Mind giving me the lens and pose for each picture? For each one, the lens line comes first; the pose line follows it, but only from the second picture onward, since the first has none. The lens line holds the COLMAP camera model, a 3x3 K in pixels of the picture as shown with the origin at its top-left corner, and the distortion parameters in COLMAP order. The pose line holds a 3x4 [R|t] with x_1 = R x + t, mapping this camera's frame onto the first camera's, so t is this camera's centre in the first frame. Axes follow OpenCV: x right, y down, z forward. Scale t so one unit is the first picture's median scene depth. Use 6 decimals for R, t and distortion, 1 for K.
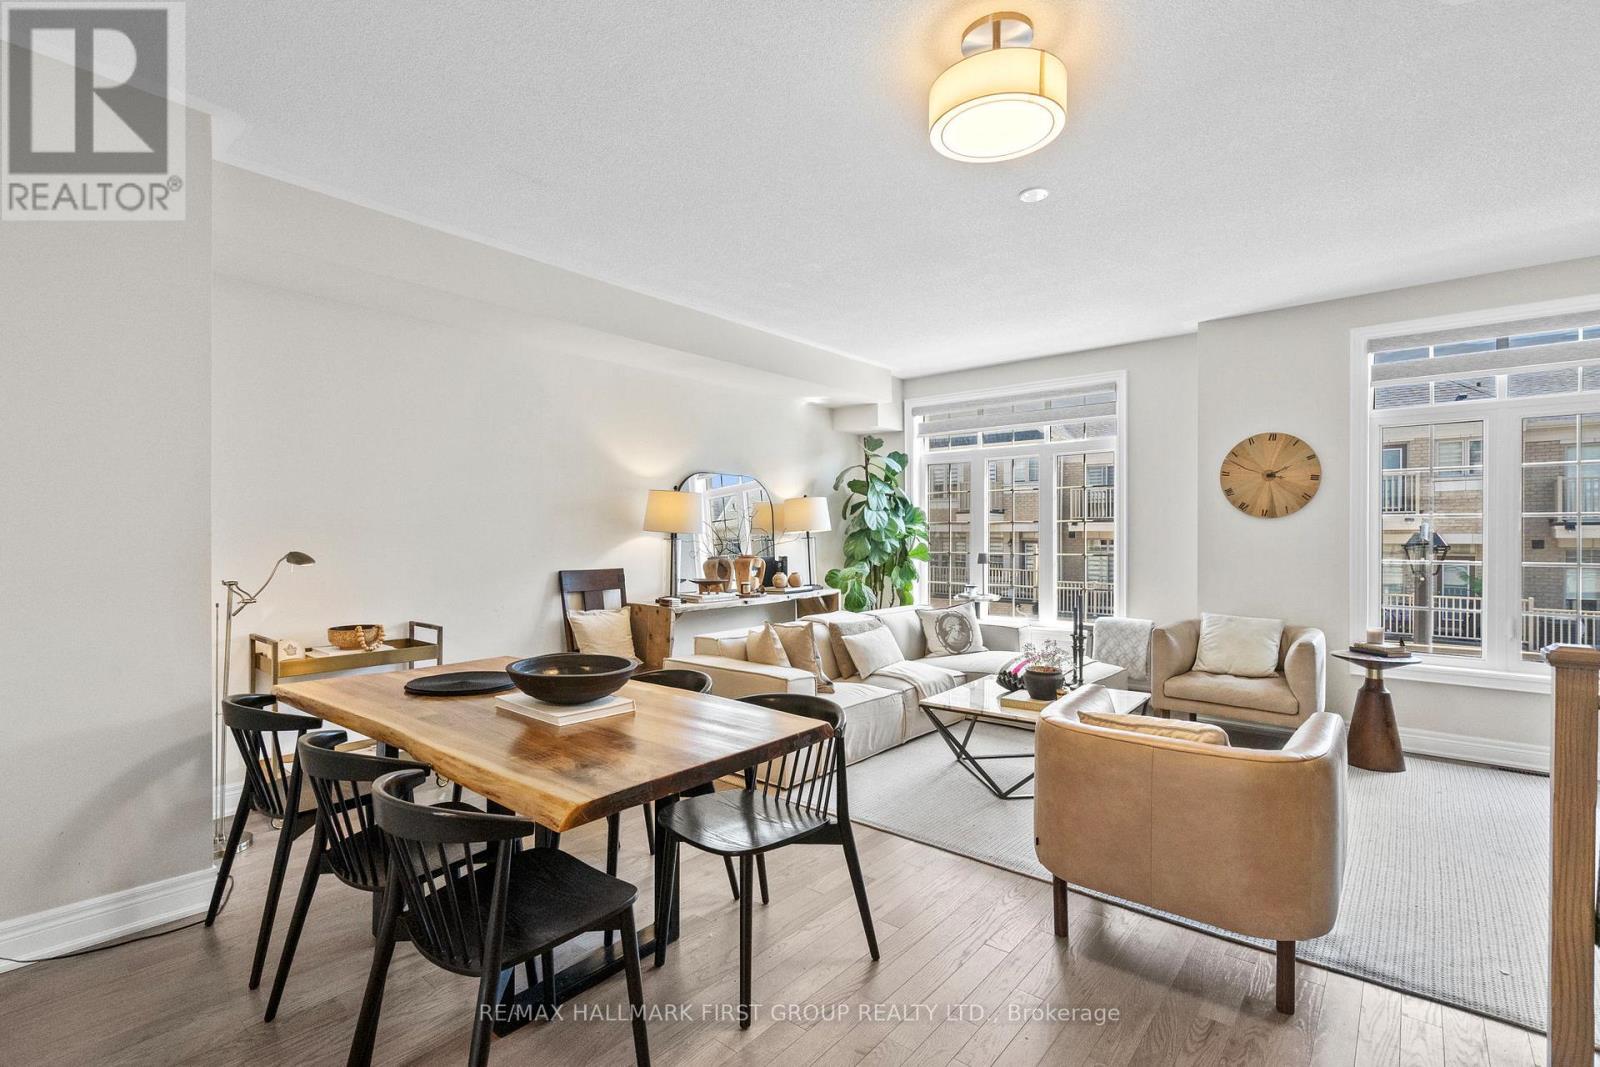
lens RADIAL K [[746.8, 0, 800.5], [0, 746.8, 538.0], [0, 0, 1]] dist [0.009111, 0.000663]
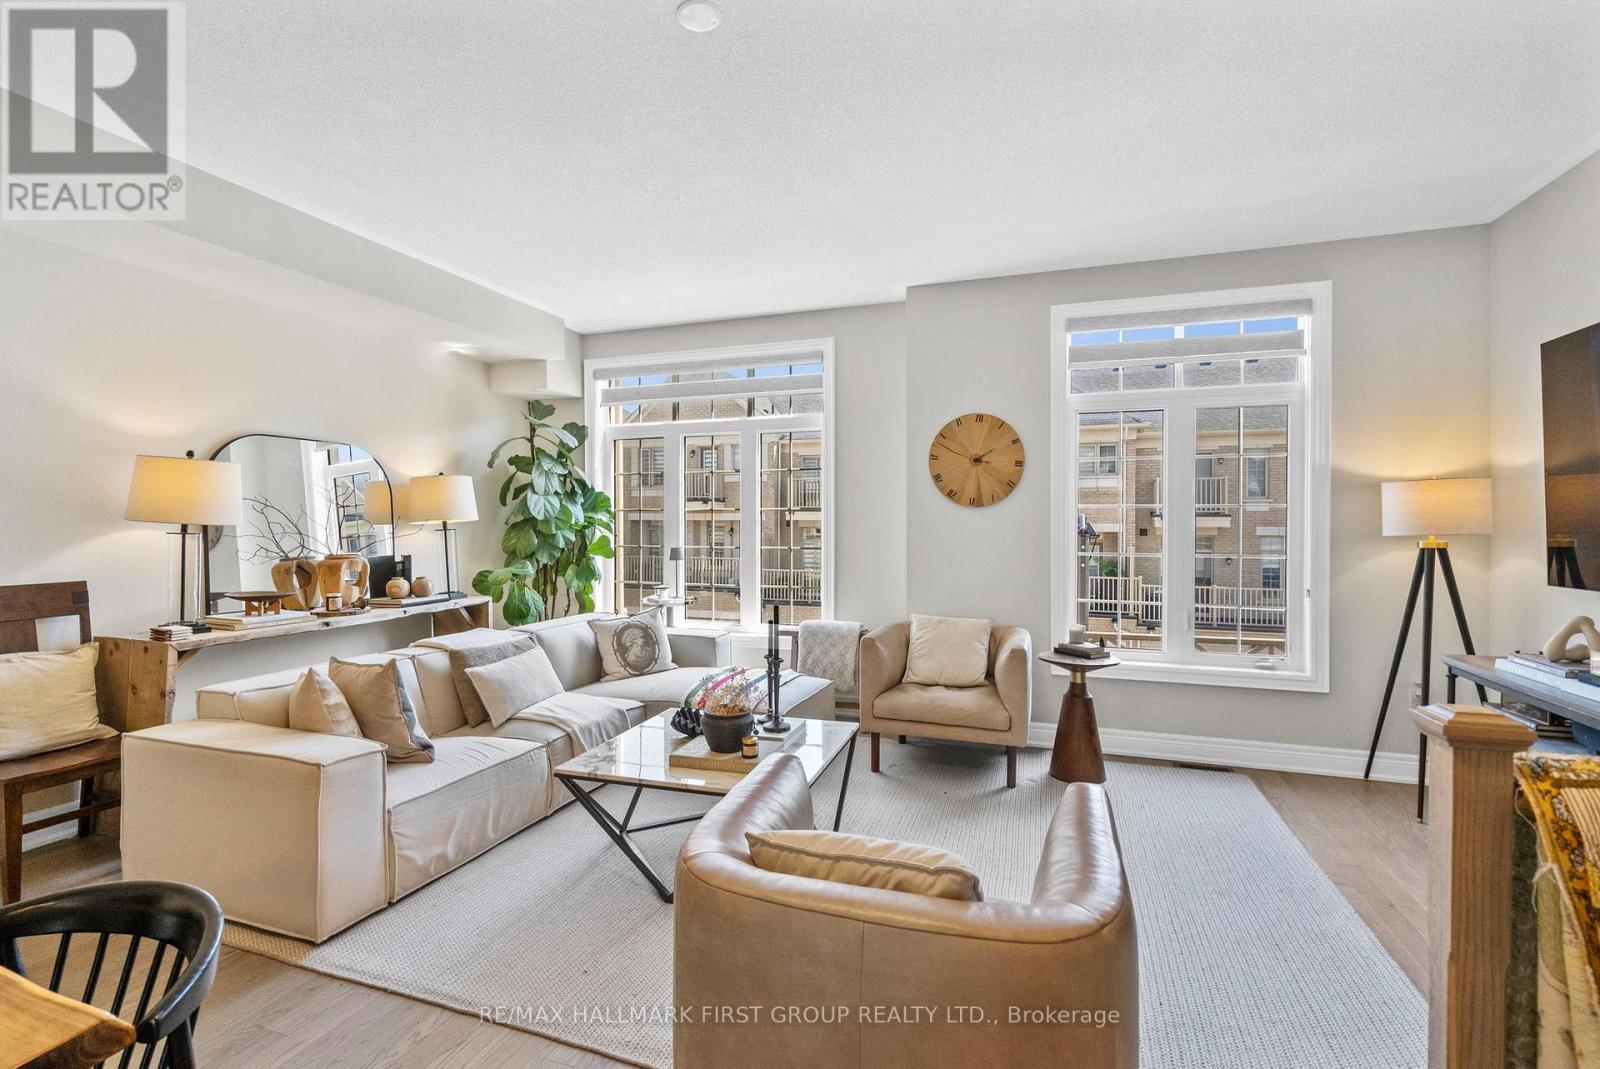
lens RADIAL K [[746.8, 0, 800.0], [0, 746.8, 528.5], [0, 0, 1]] dist [0.009111, 0.000663]
pose [[0.936165, -0.002769, 0.351551, 0.099129], [0.001880, 0.999994, 0.002870, -0.003621], [-0.351557, -0.002026, 0.936164, 0.211410]]
